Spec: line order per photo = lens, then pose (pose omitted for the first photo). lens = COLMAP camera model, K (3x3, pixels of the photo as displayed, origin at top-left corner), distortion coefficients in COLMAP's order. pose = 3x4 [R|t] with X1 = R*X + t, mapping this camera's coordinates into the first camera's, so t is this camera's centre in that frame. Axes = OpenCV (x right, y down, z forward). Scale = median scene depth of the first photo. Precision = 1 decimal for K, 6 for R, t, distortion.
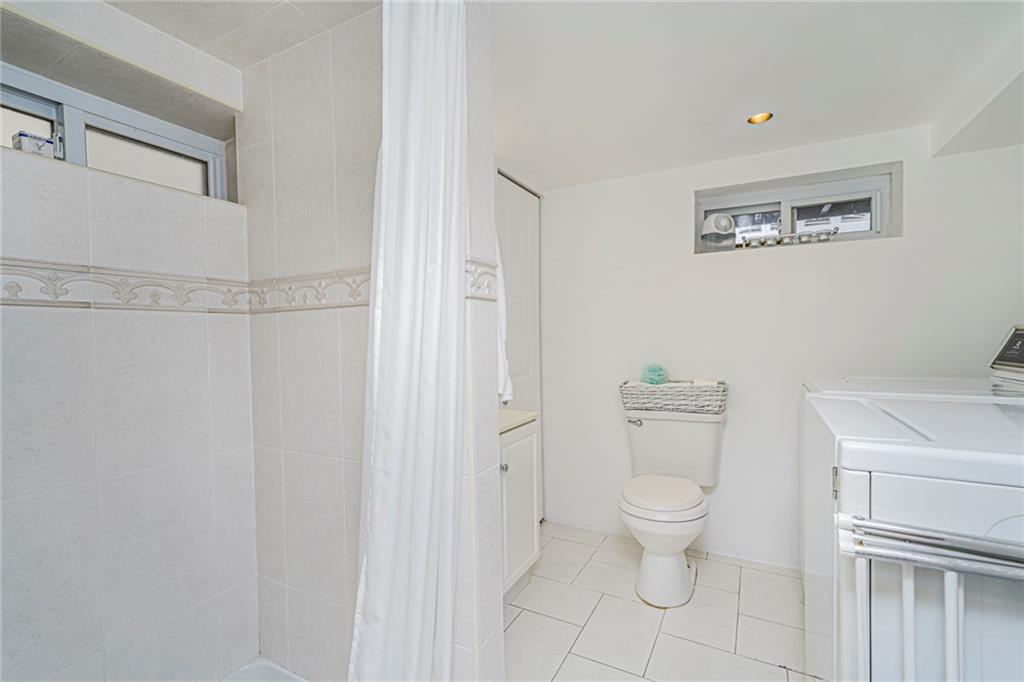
lens RADIAL K [[456.6, 0, 515.0], [0, 456.6, 343.4], [0, 0, 1]] dist [0.000133, 0.000670]
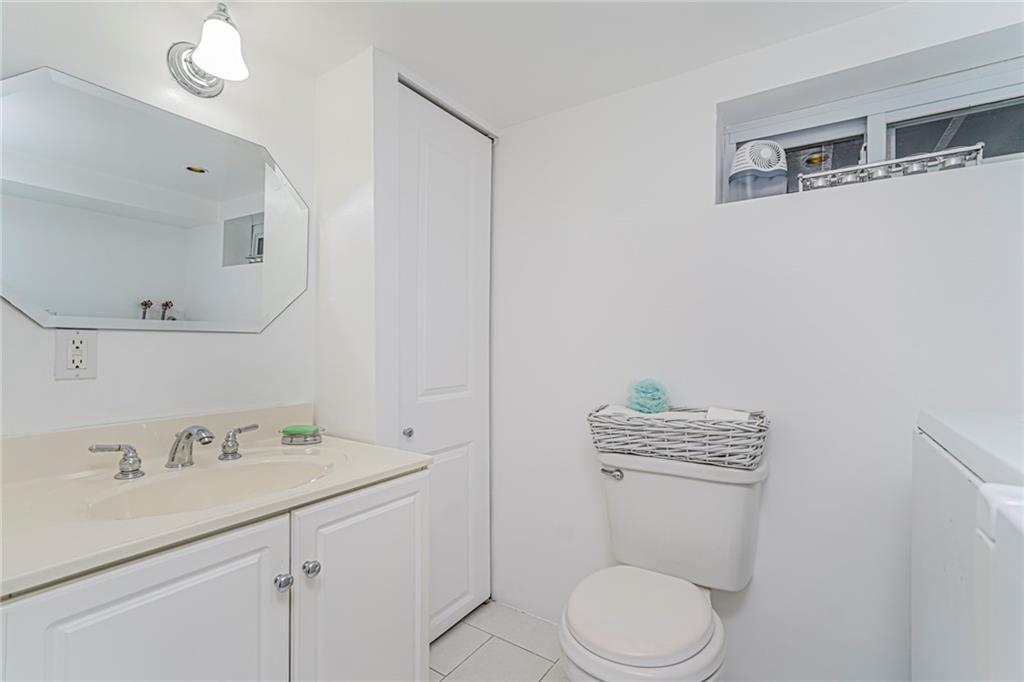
lens RADIAL K [[456.6, 0, 515.0], [0, 456.6, 343.4], [0, 0, 1]] dist [0.000133, 0.000670]
pose [[0.992518, 0.016592, -0.120962, 0.208379], [-0.019759, 0.999491, -0.025034, 0.014659], [0.120485, 0.027236, 0.992341, 0.370909]]
